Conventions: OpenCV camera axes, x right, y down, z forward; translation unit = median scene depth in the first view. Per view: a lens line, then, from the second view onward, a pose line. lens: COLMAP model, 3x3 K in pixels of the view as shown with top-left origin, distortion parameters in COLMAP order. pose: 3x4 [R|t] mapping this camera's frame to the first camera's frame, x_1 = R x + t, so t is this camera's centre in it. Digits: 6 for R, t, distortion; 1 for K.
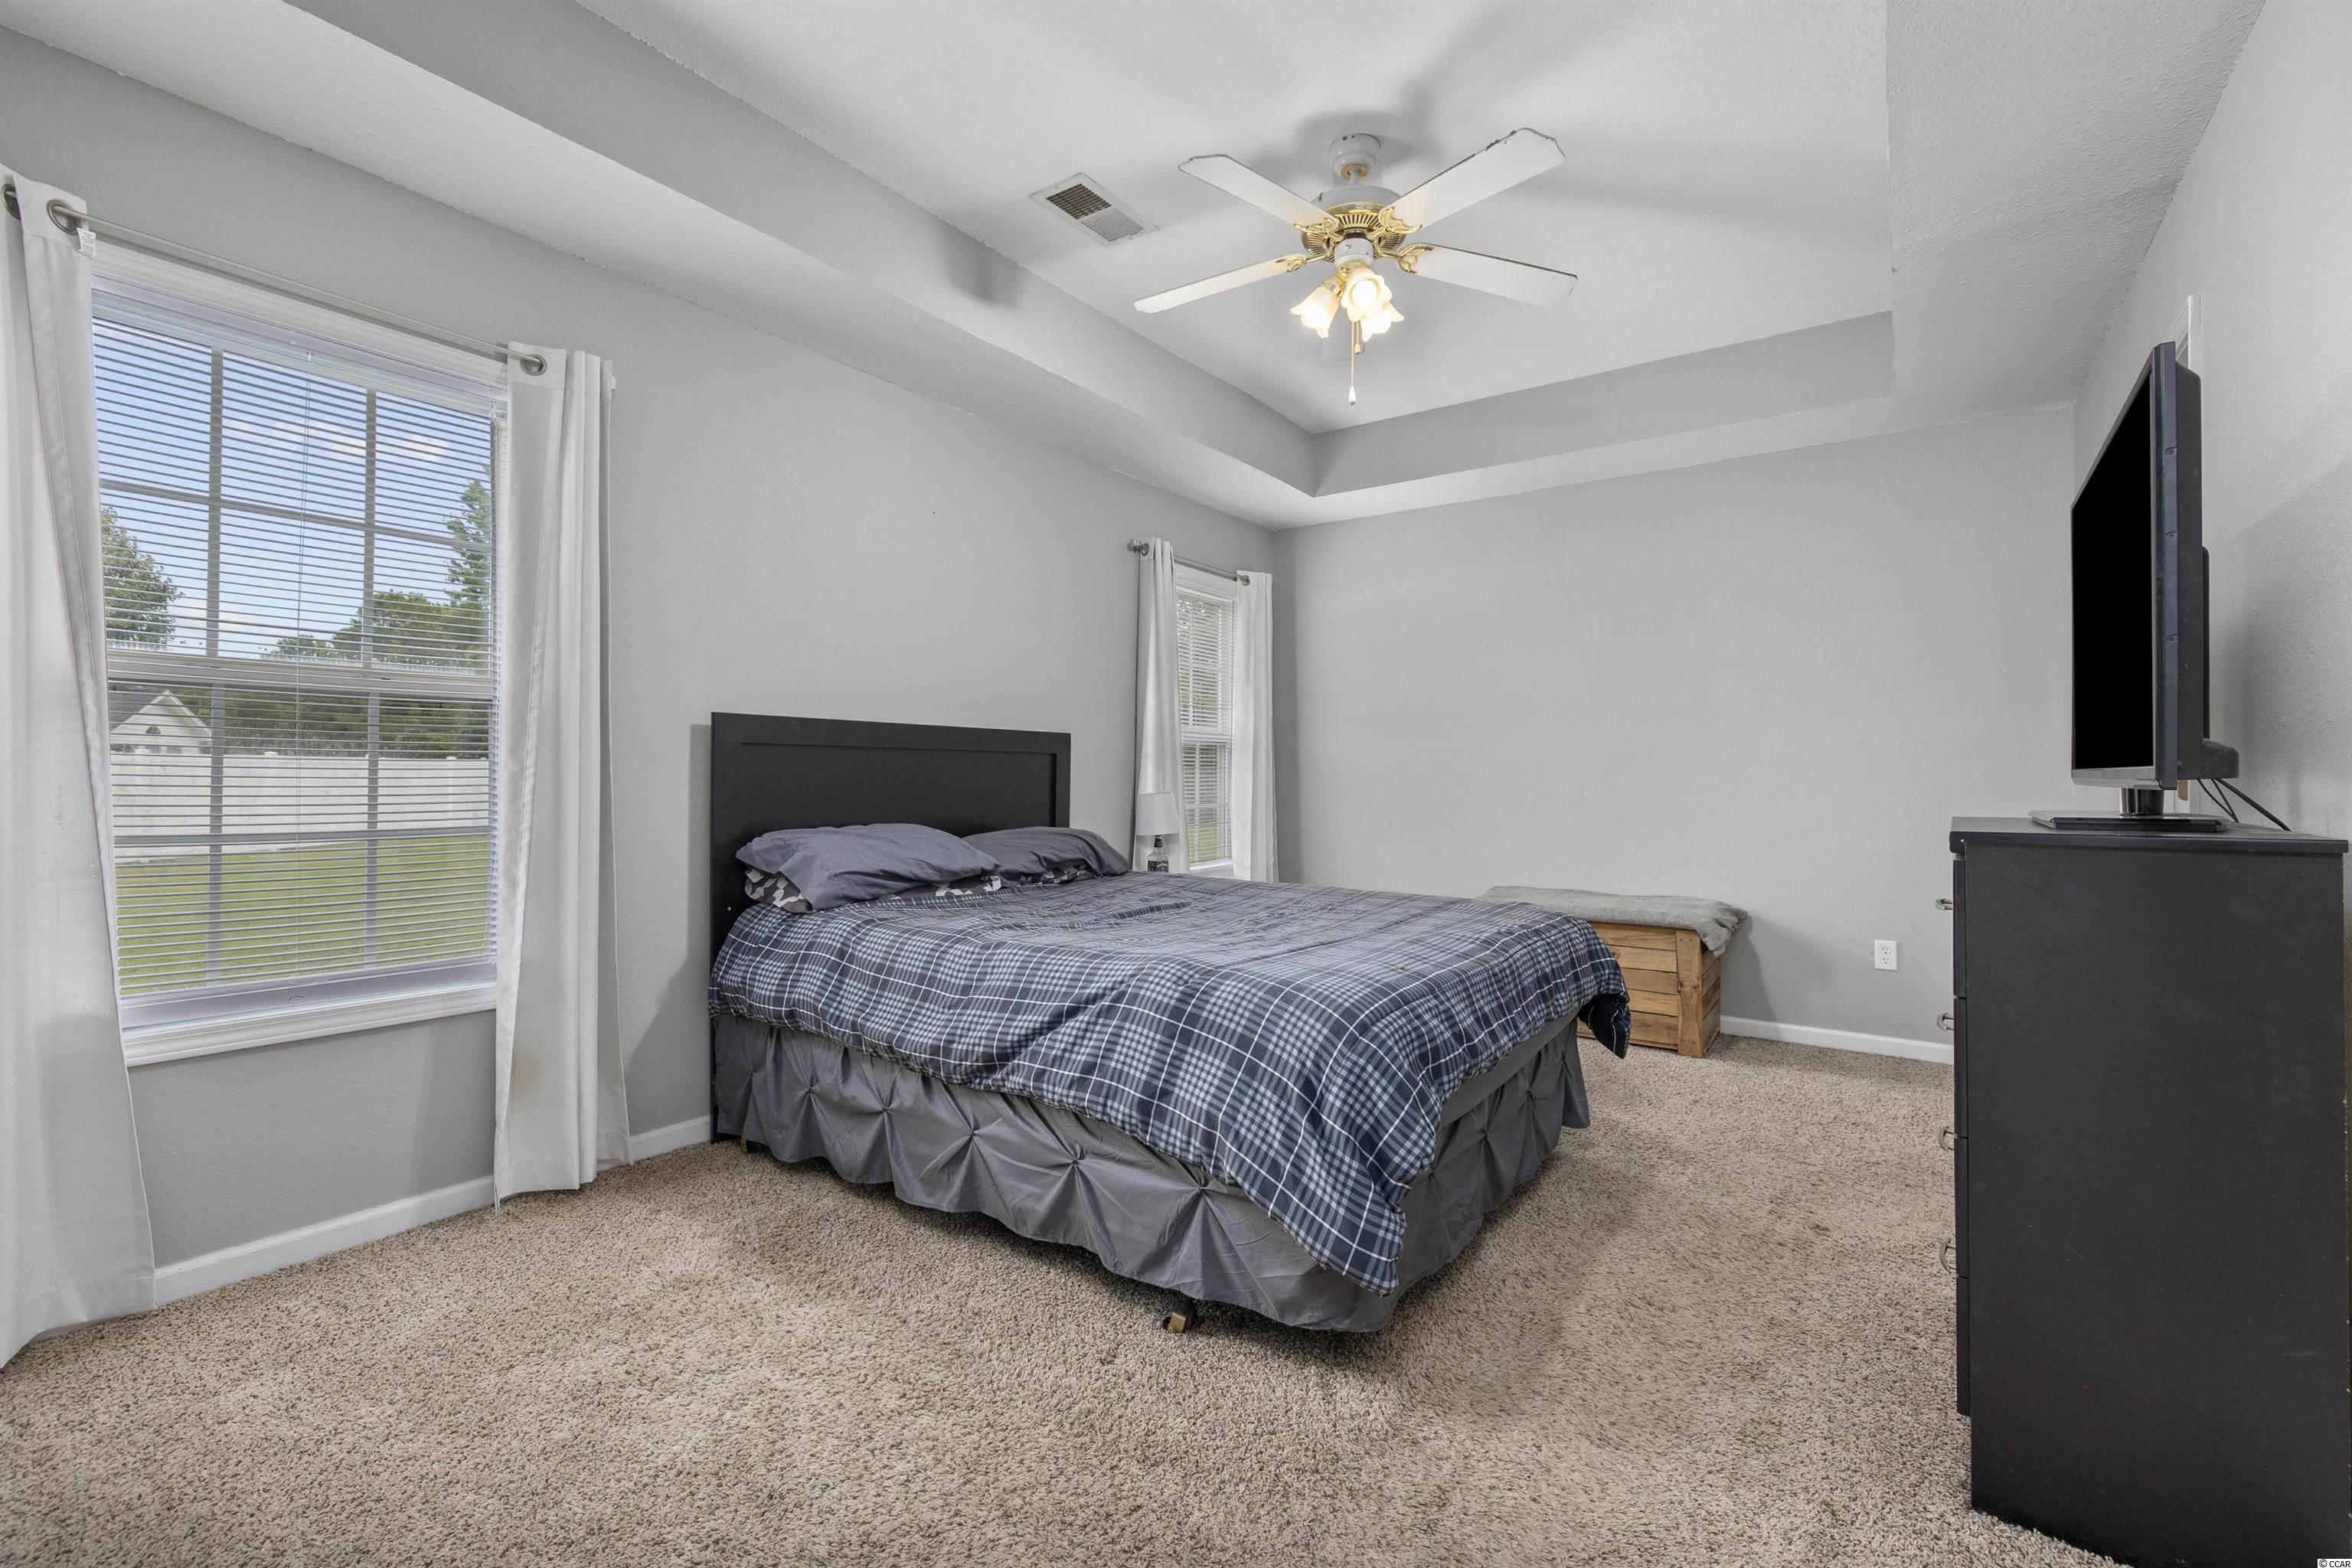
lens RADIAL K [[1006.4, 0, 1177.2], [0, 1006.4, 771.9], [0, 0, 1]] dist [0.000548, 0.000289]
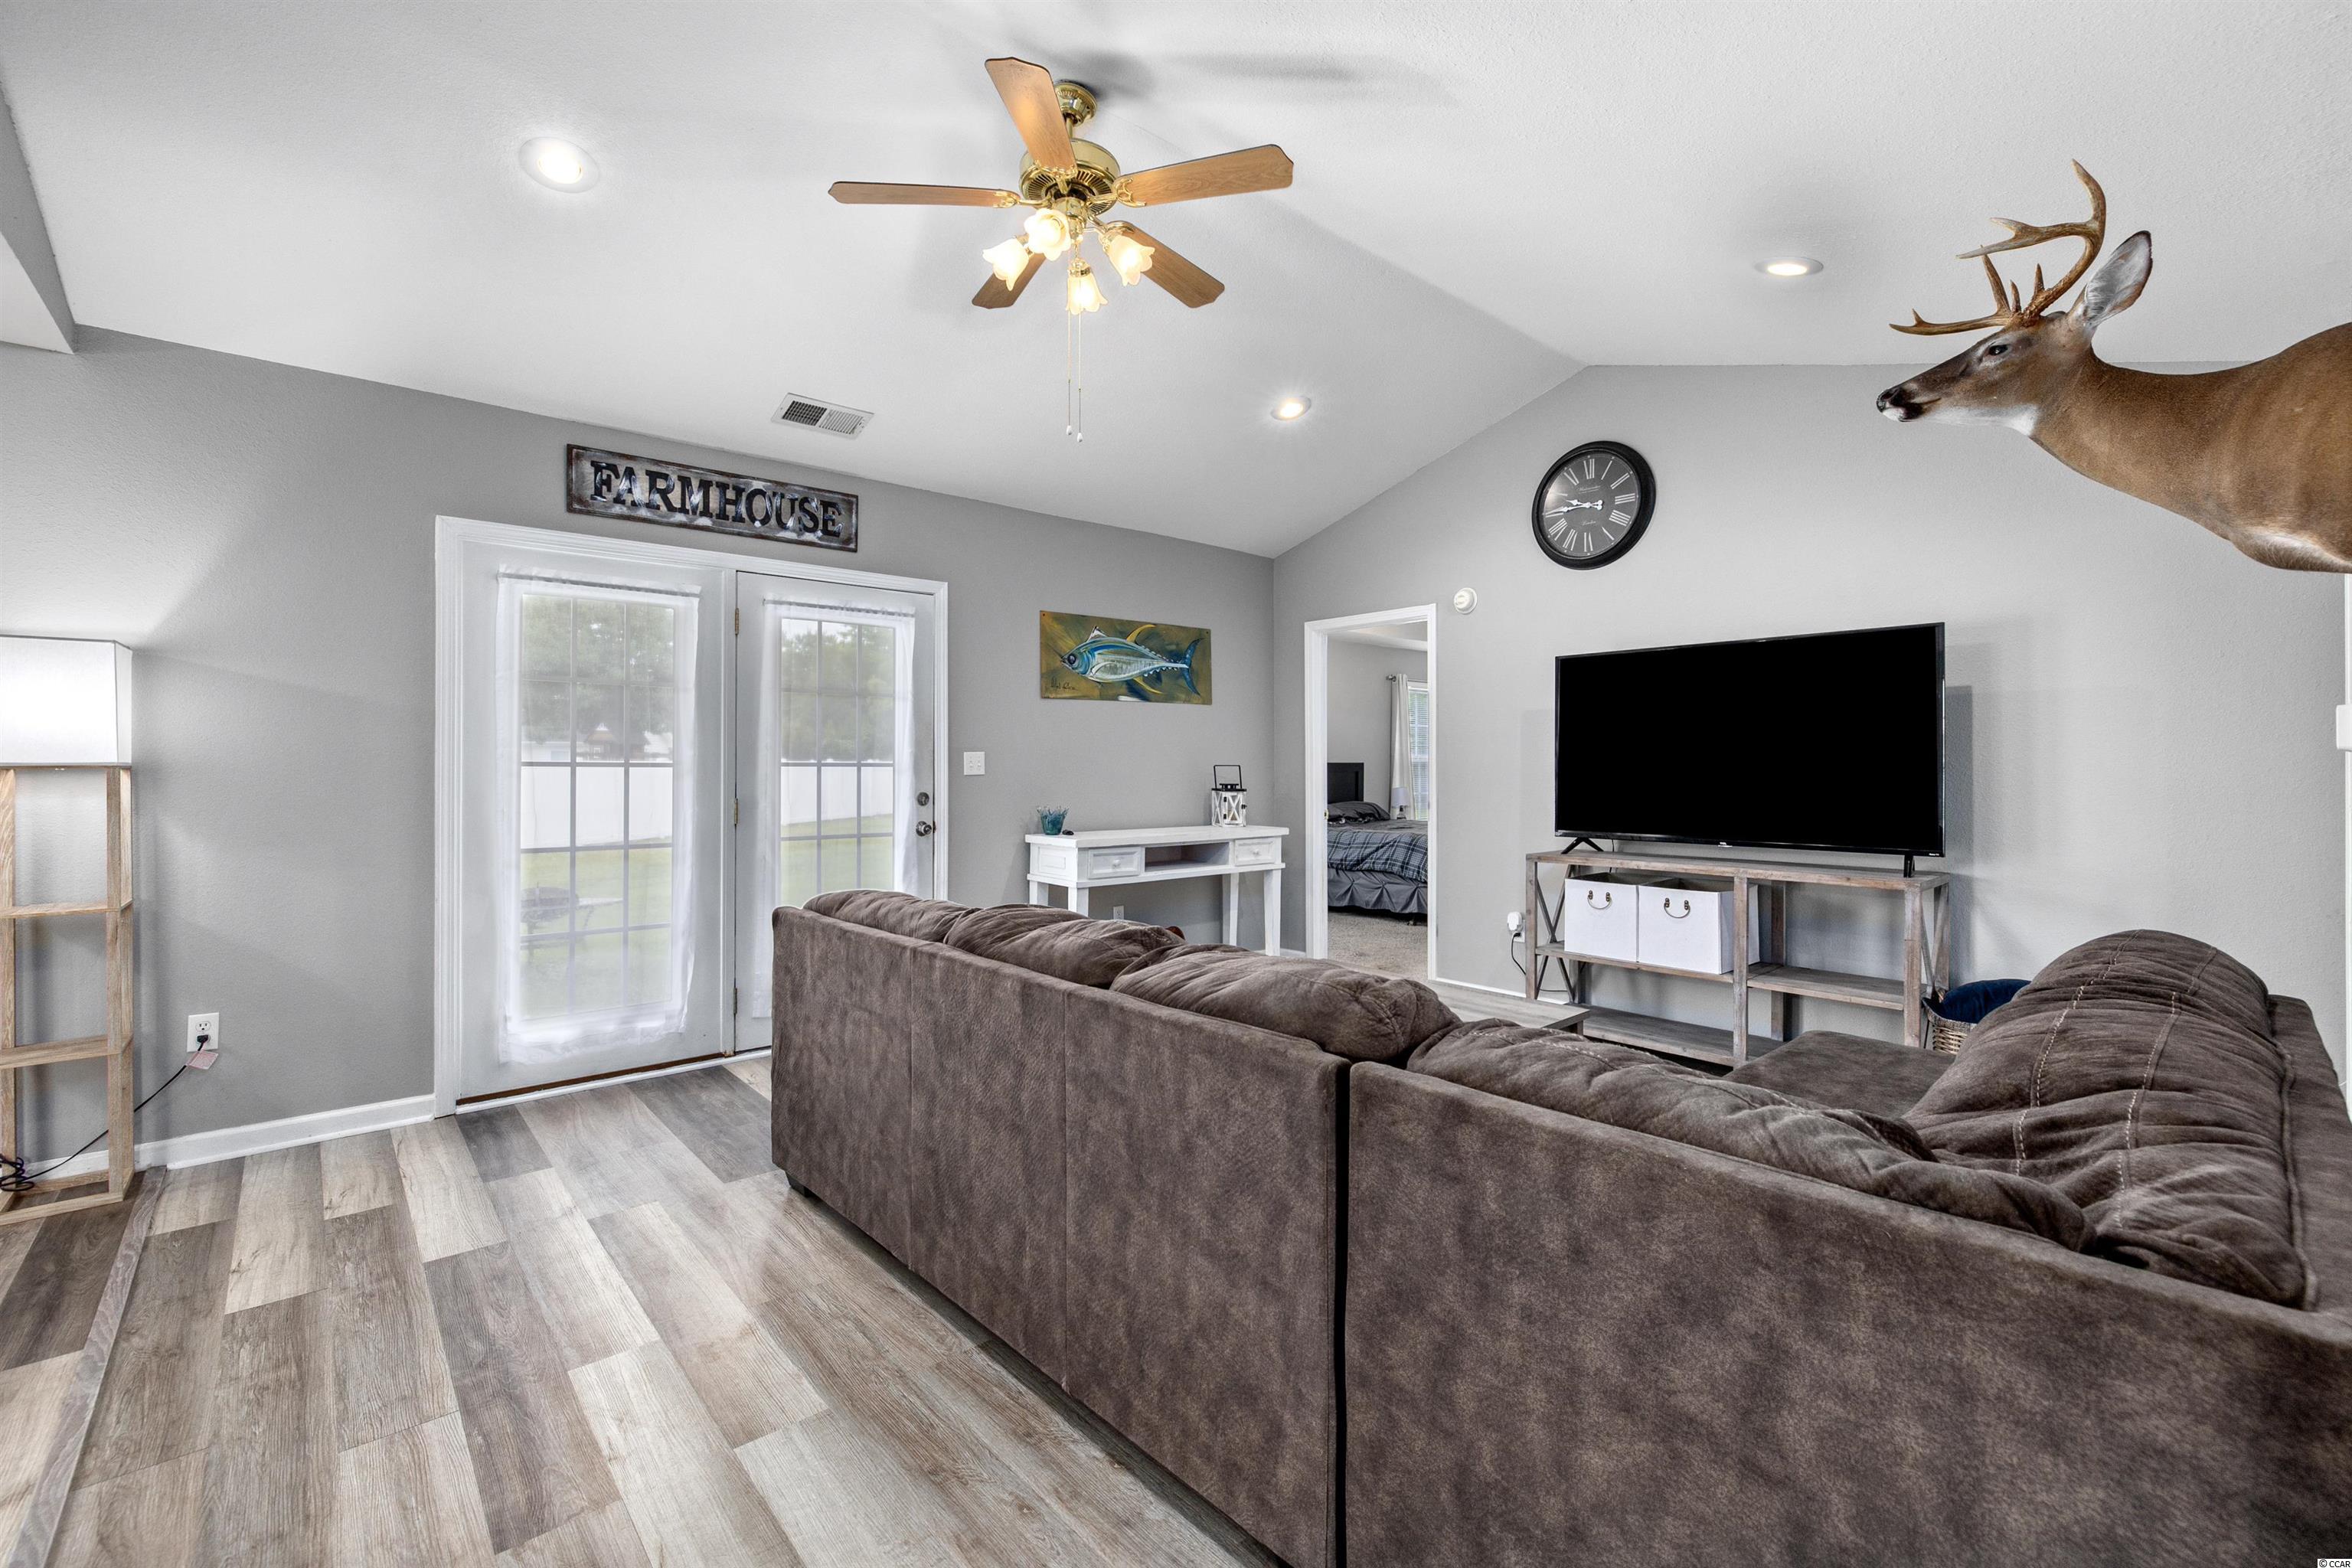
lens RADIAL K [[1006.4, 0, 1177.2], [0, 1006.4, 771.9], [0, 0, 1]] dist [0.000548, 0.000289]
pose [[0.974373, -0.009334, -0.224744, -0.001425], [0.011946, 0.999876, 0.010268, -0.084556], [0.224620, -0.012690, 0.974364, -2.687648]]
